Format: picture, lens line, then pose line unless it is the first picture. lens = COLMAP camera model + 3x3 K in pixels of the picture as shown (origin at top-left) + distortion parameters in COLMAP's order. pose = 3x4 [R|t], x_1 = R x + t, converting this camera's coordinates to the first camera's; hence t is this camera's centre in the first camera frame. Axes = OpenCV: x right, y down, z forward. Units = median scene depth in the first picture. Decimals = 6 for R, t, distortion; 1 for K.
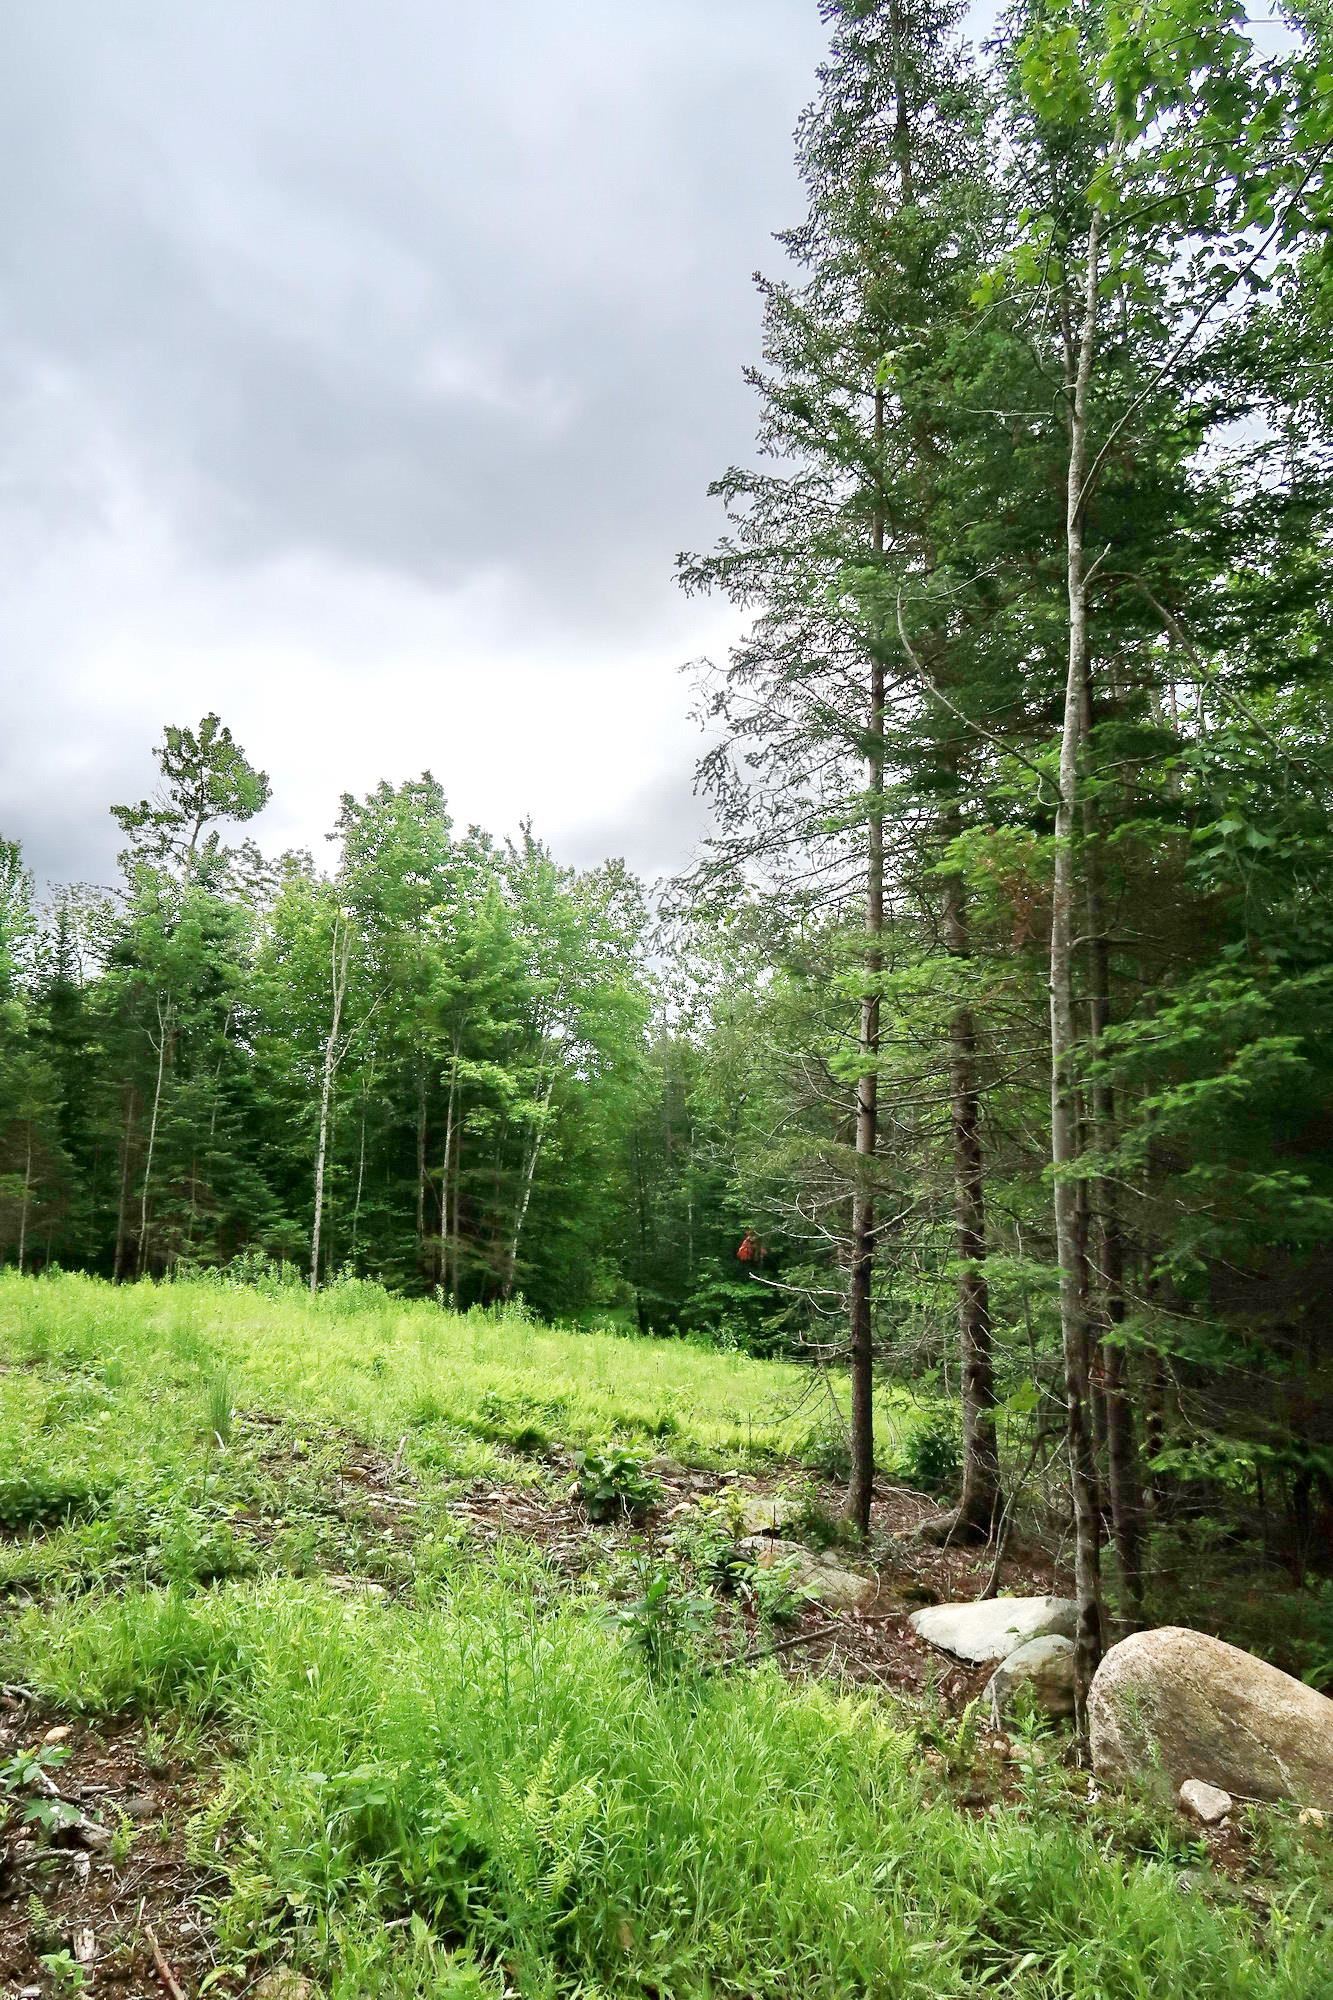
lens RADIAL K [[1421.1, 0, 662.4], [0, 1421.1, 1004.9], [0, 0, 1]] dist [-0.011217, 0.013825]
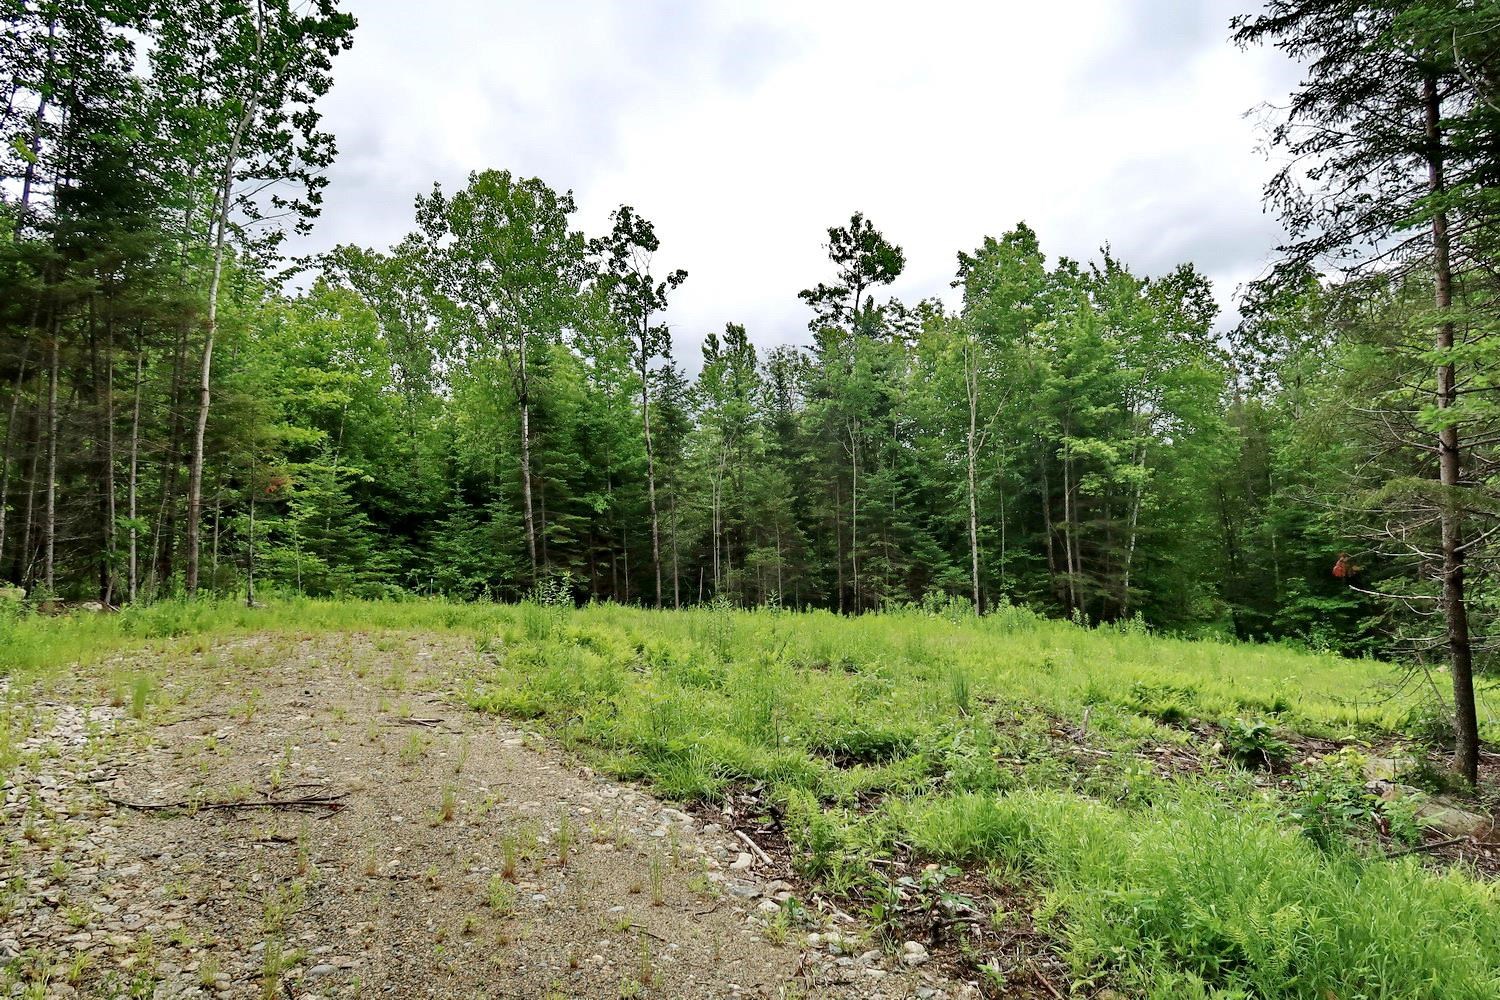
lens RADIAL K [[1065.8, 0, 748.2], [0, 1065.8, 502.9], [0, 0, 1]] dist [-0.011217, 0.013825]
pose [[0.904131, -0.082482, -0.419218, -0.017148], [0.120500, 0.990584, 0.064984, -0.009905], [0.409911, -0.109270, 0.905557, -0.065403]]
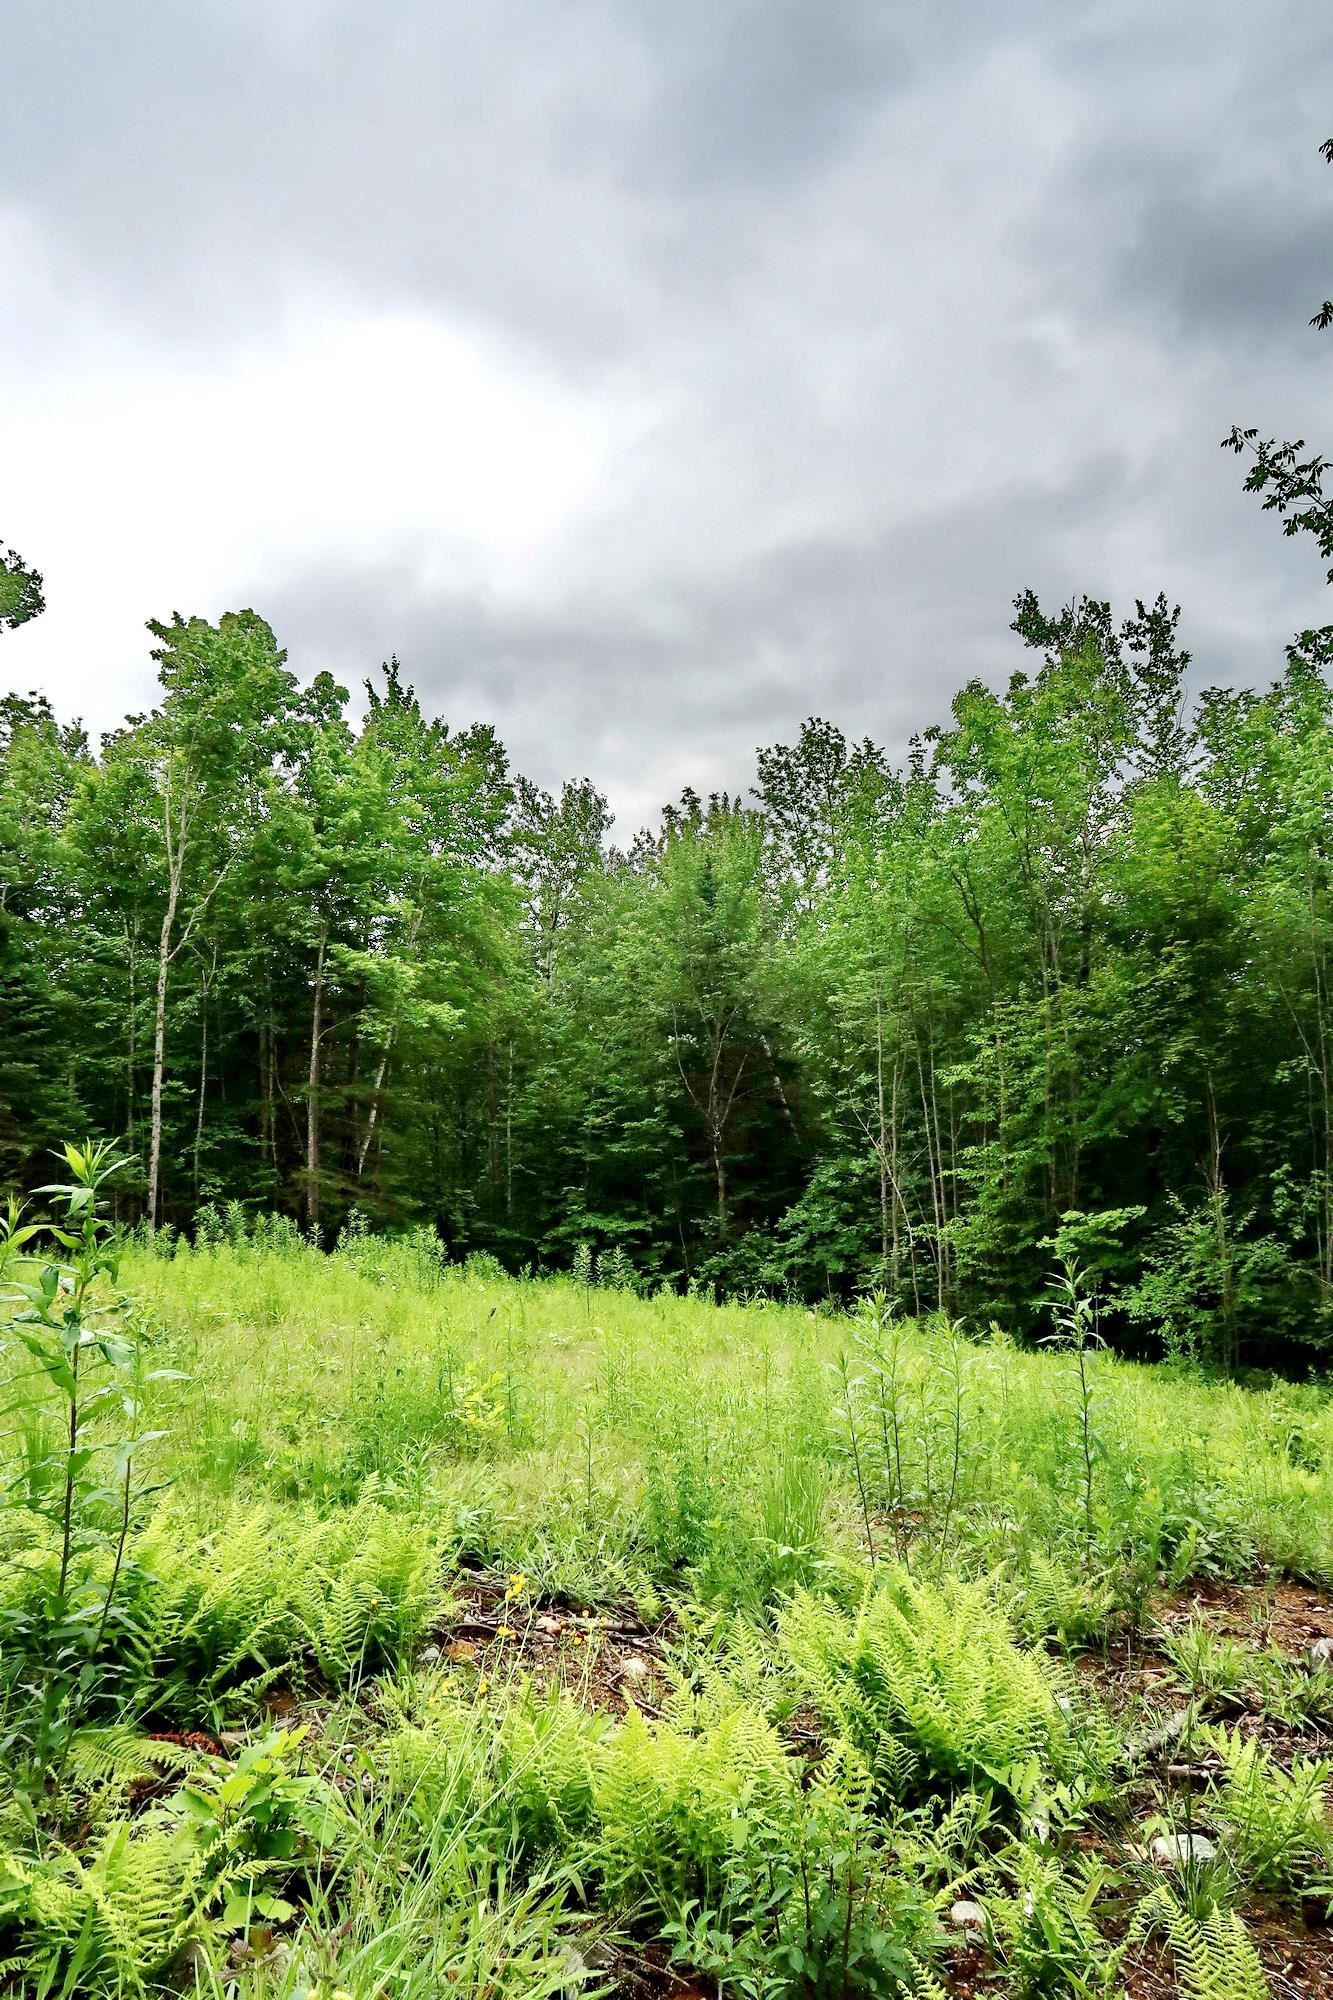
lens RADIAL K [[1421.1, 0, 656.7], [0, 1421.1, 996.3], [0, 0, 1]] dist [-0.011217, 0.013825]
pose [[0.956698, 0.014314, 0.290731, -0.799857], [-0.027810, 0.998716, 0.042340, 0.103312], [-0.289752, -0.048592, 0.955868, 0.715619]]
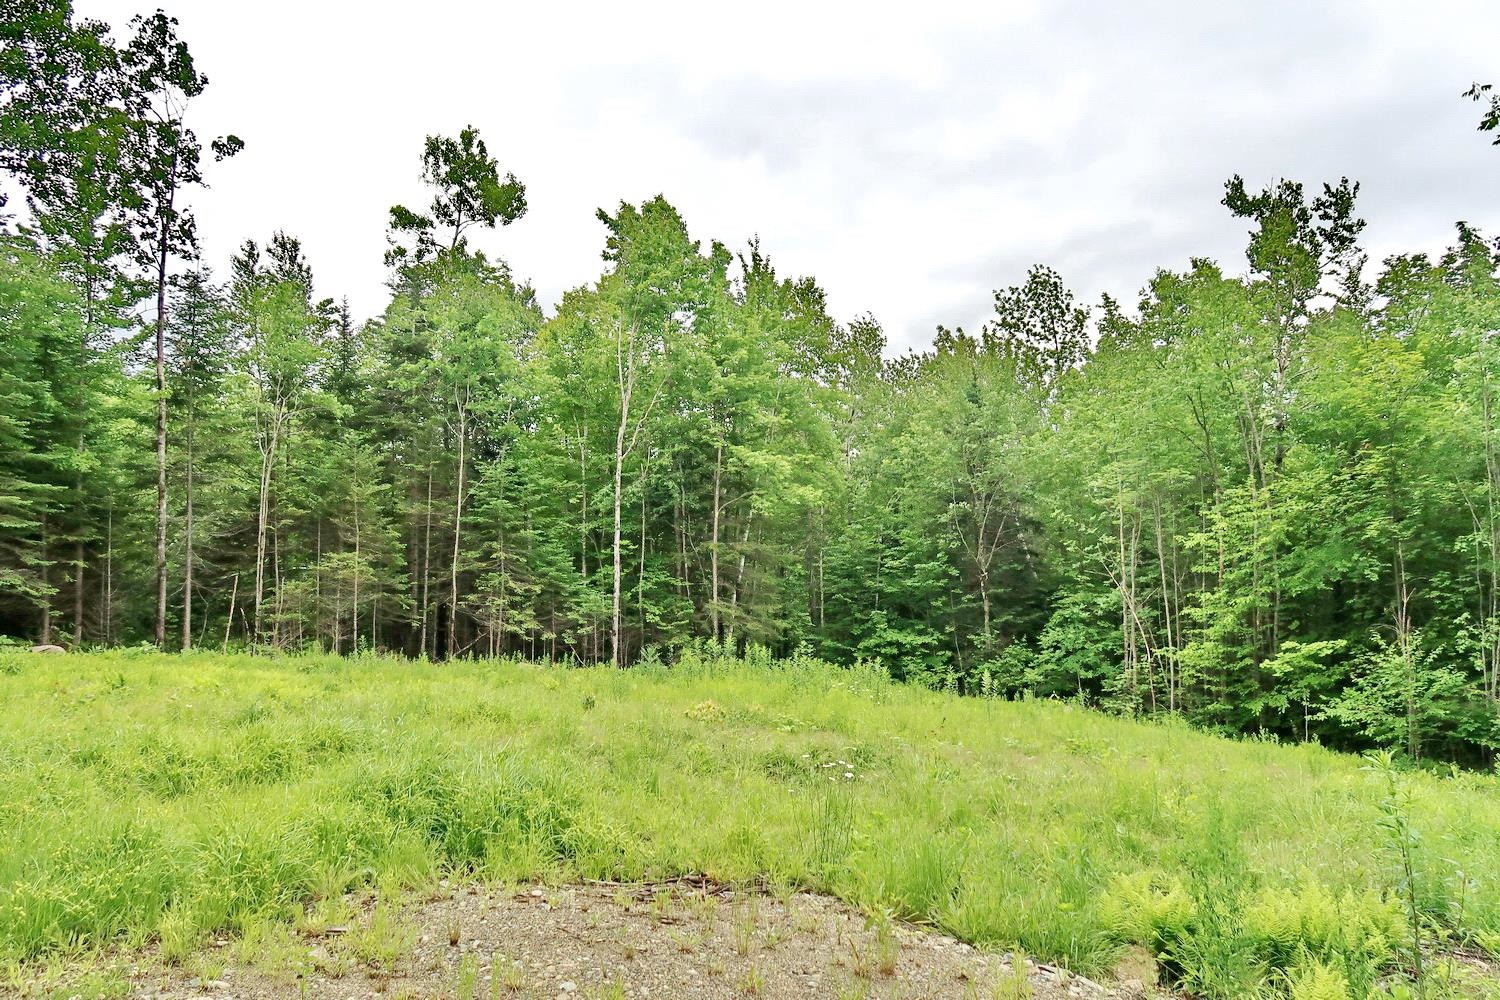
lens RADIAL K [[1065.8, 0, 740.4], [0, 1065.8, 494.4], [0, 0, 1]] dist [-0.011217, 0.013825]
pose [[0.982390, 0.001486, 0.186838, -1.173527], [-0.017920, 0.996108, 0.086298, 0.006357], [-0.185983, -0.088127, 0.978593, 0.625187]]
